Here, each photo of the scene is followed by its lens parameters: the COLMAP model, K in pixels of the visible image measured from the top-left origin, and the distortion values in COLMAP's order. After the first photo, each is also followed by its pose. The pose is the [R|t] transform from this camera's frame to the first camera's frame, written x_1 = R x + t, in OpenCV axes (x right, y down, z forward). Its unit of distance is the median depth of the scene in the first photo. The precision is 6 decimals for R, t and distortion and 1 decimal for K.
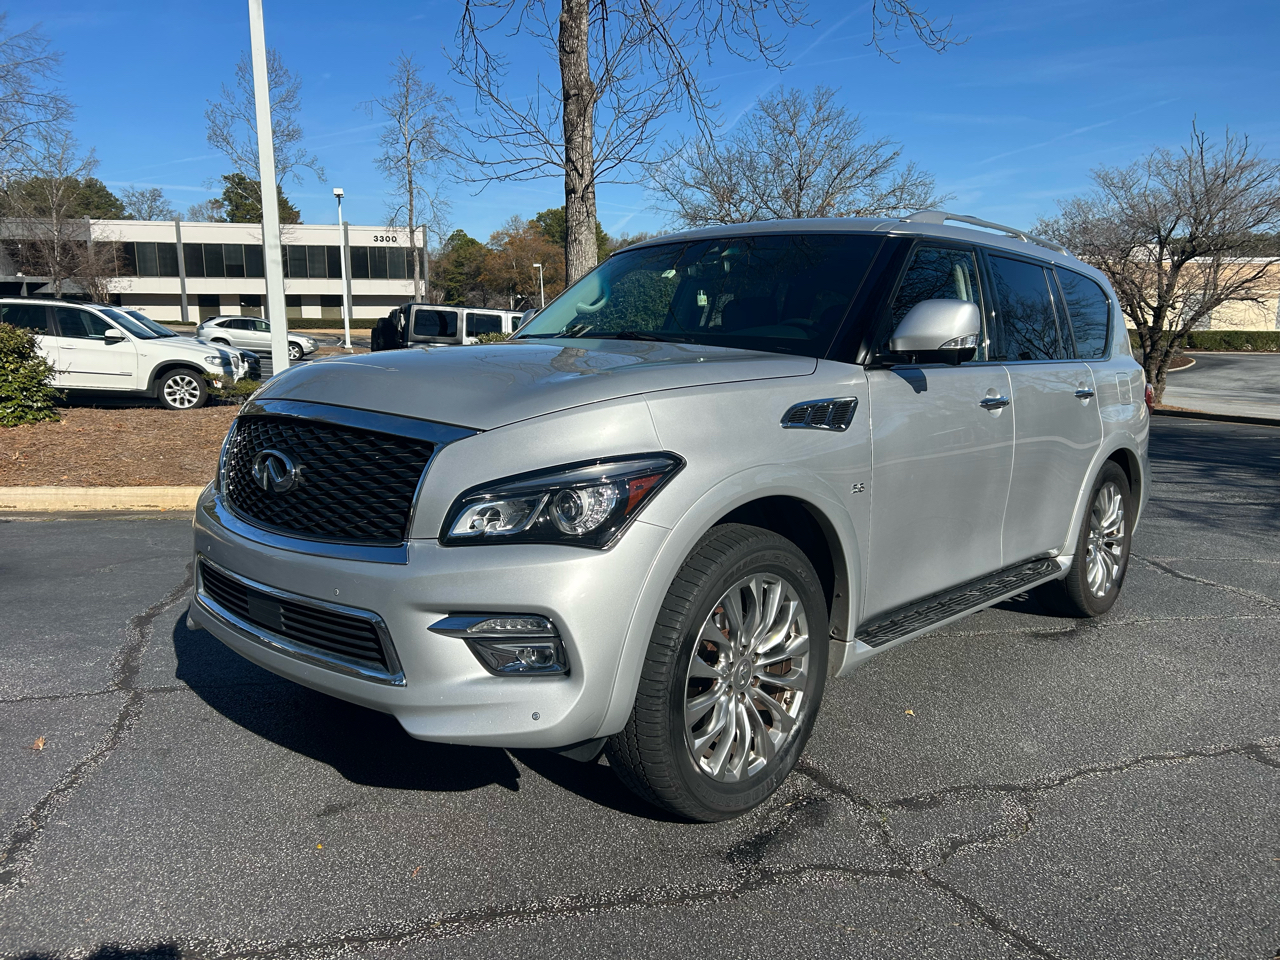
lens RADIAL K [[976.4, 0, 632.8], [0, 976.4, 476.0], [0, 0, 1]] dist [0.058474, -0.061161]
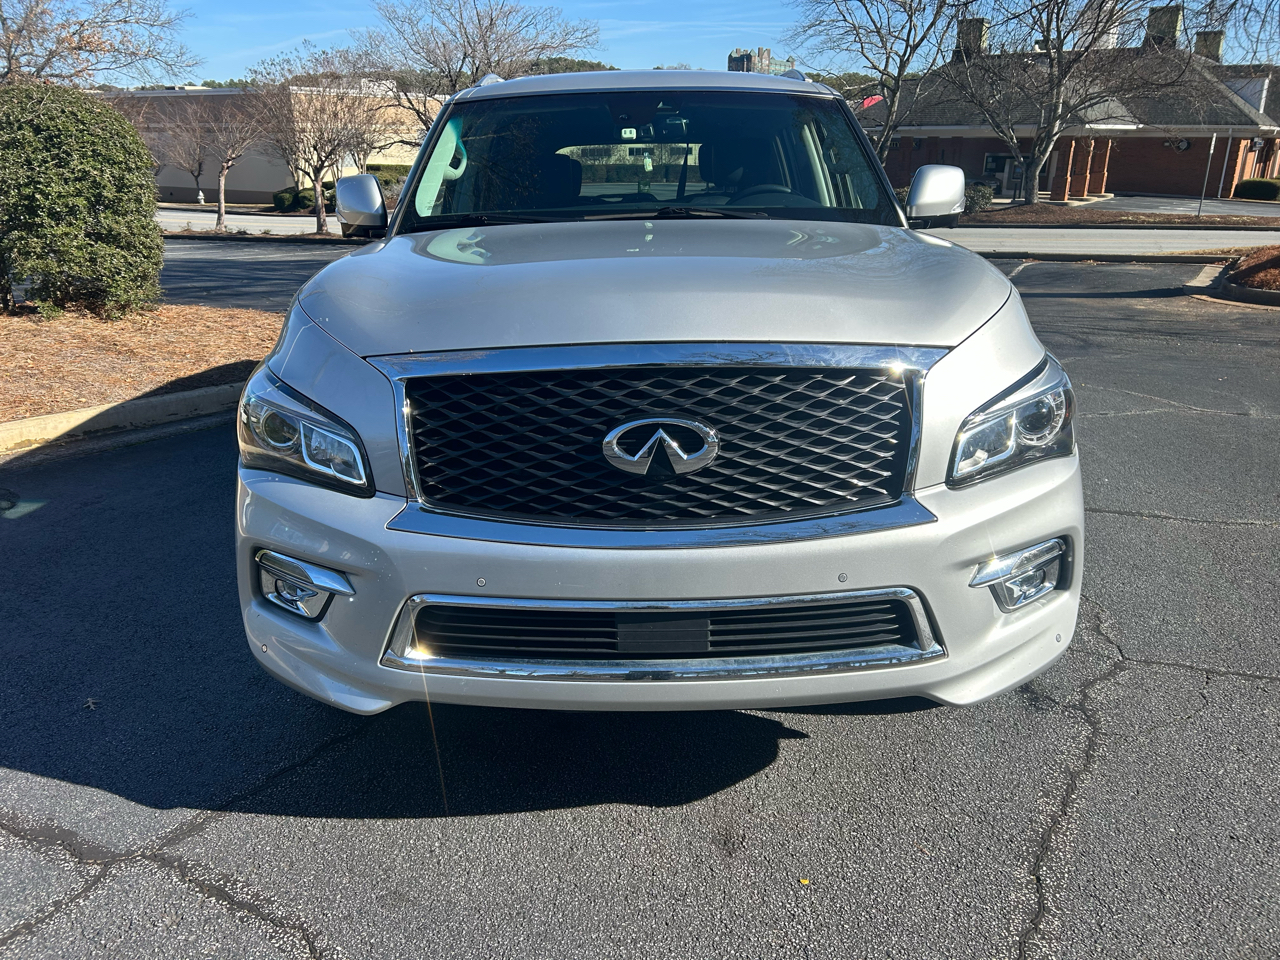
lens RADIAL K [[976.4, 0, 632.8], [0, 976.4, 476.0], [0, 0, 1]] dist [0.058474, -0.061161]
pose [[0.730846, -0.221241, 0.645691, -0.058666], [0.116649, 0.972577, 0.201212, -0.008920], [-0.672501, -0.071736, 0.736611, 0.034619]]
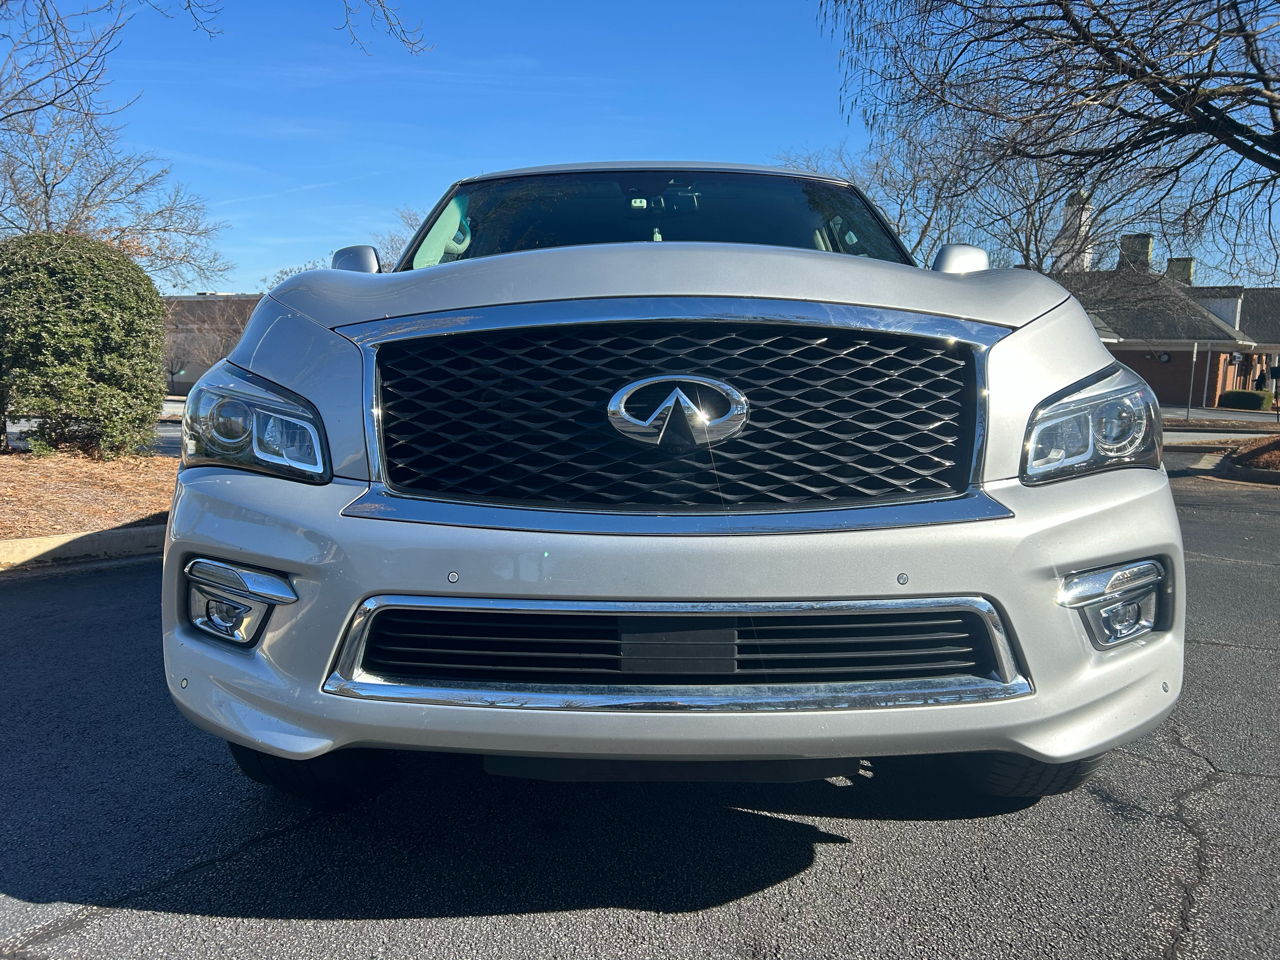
lens RADIAL K [[974.6, 0, 630.8], [0, 974.6, 480.2], [0, 0, 1]] dist [0.041298, -0.028159]
pose [[0.734464, -0.075259, 0.674462, -0.054628], [0.099945, 0.994991, 0.002189, 0.002345], [-0.671248, 0.065802, 0.738307, 0.041520]]
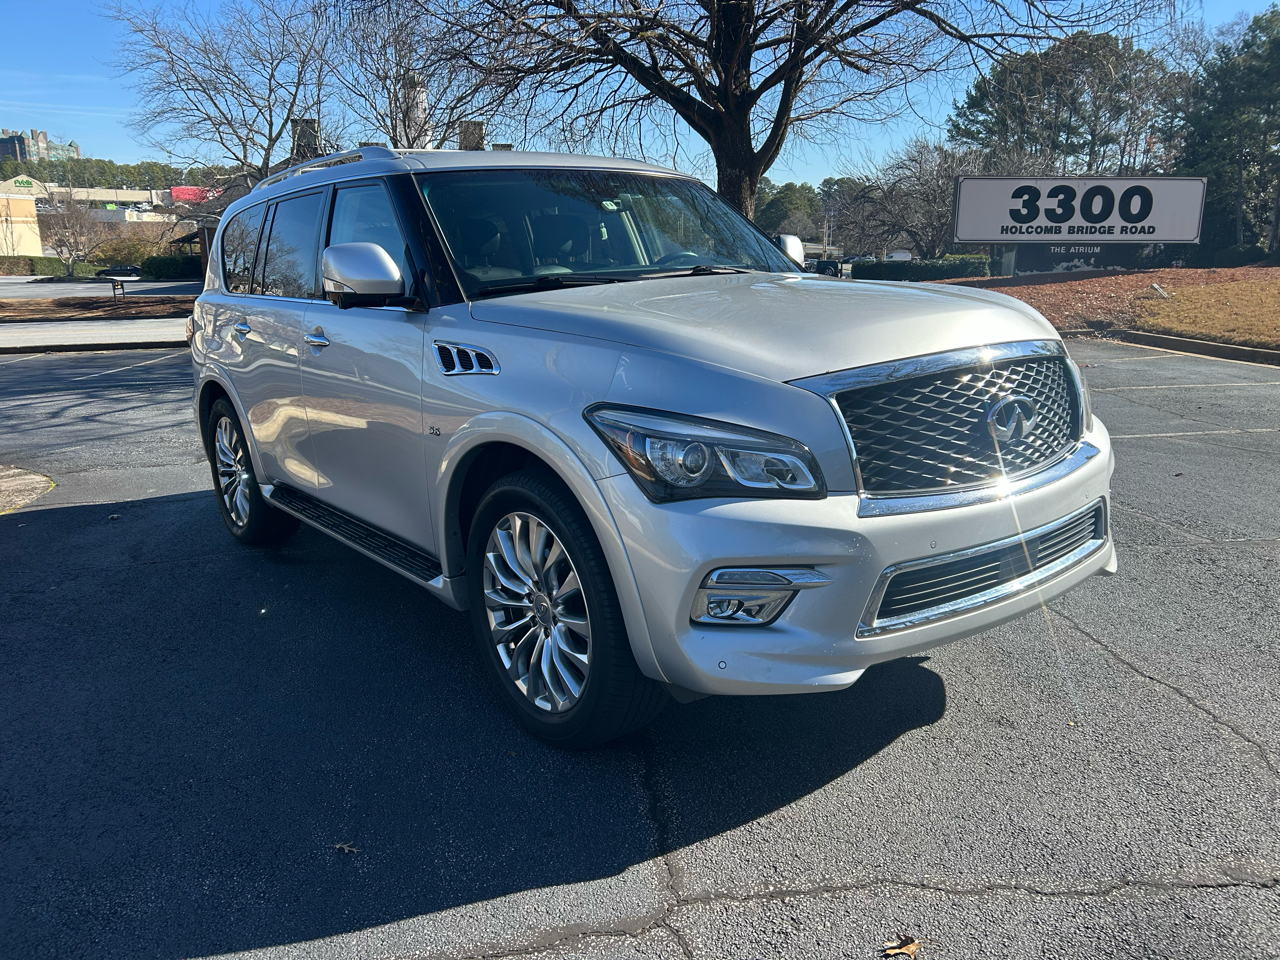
lens RADIAL K [[974.6, 0, 630.8], [0, 974.6, 480.2], [0, 0, 1]] dist [0.041298, -0.028159]
pose [[0.166668, -0.241617, 0.955951, -0.095333], [0.166850, 0.962441, 0.214168, -0.015003], [-0.971794, 0.123806, 0.200722, 0.082719]]
